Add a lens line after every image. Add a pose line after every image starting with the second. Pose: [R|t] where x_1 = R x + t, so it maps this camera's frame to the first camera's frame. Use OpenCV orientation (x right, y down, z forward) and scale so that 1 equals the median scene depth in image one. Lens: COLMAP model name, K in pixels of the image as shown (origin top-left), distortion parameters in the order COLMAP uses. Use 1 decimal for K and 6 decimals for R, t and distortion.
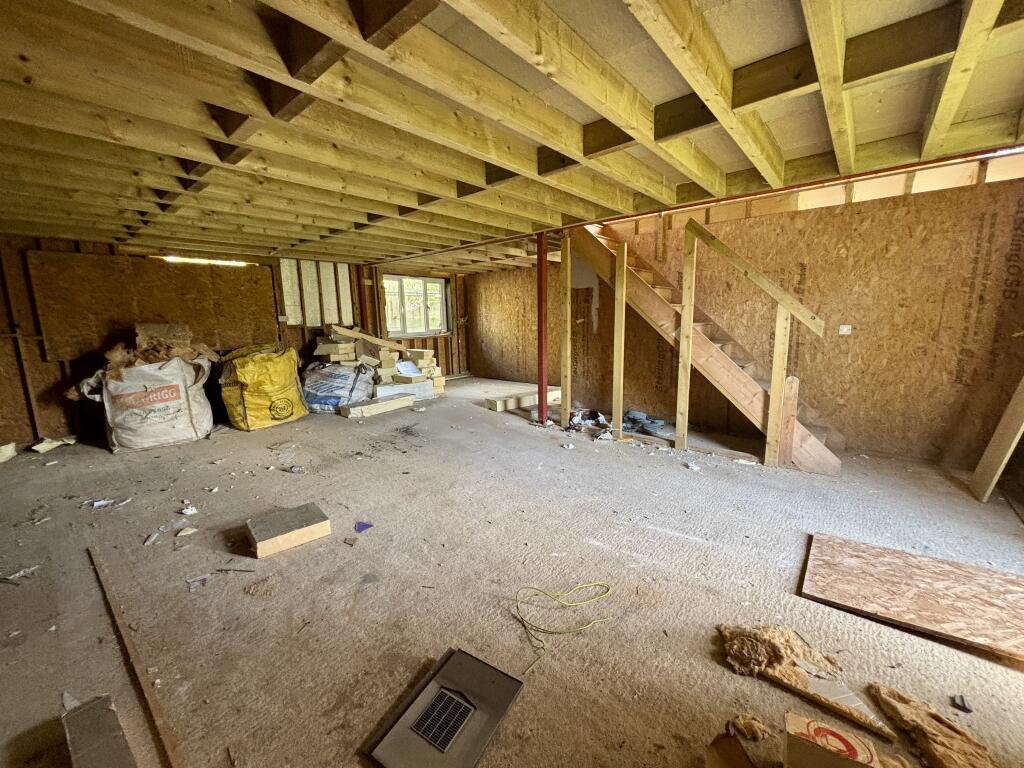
lens RADIAL K [[412.0, 0, 511.2], [0, 412.0, 383.4], [0, 0, 1]] dist [0.013381, -0.000221]
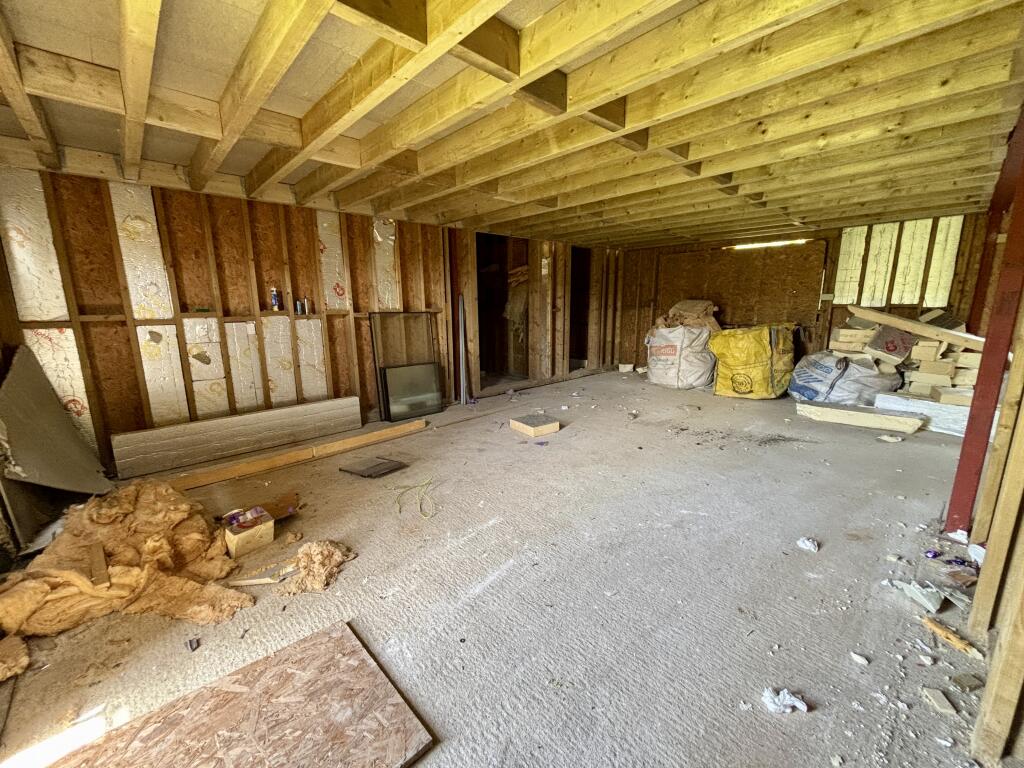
lens RADIAL K [[412.0, 0, 511.7], [0, 412.0, 384.7], [0, 0, 1]] dist [0.013381, -0.000221]
pose [[-0.106125, 0.218149, -0.970128, 0.618949], [-0.154315, 0.960204, 0.232799, -0.106815], [0.982306, 0.174411, -0.068238, 0.581969]]
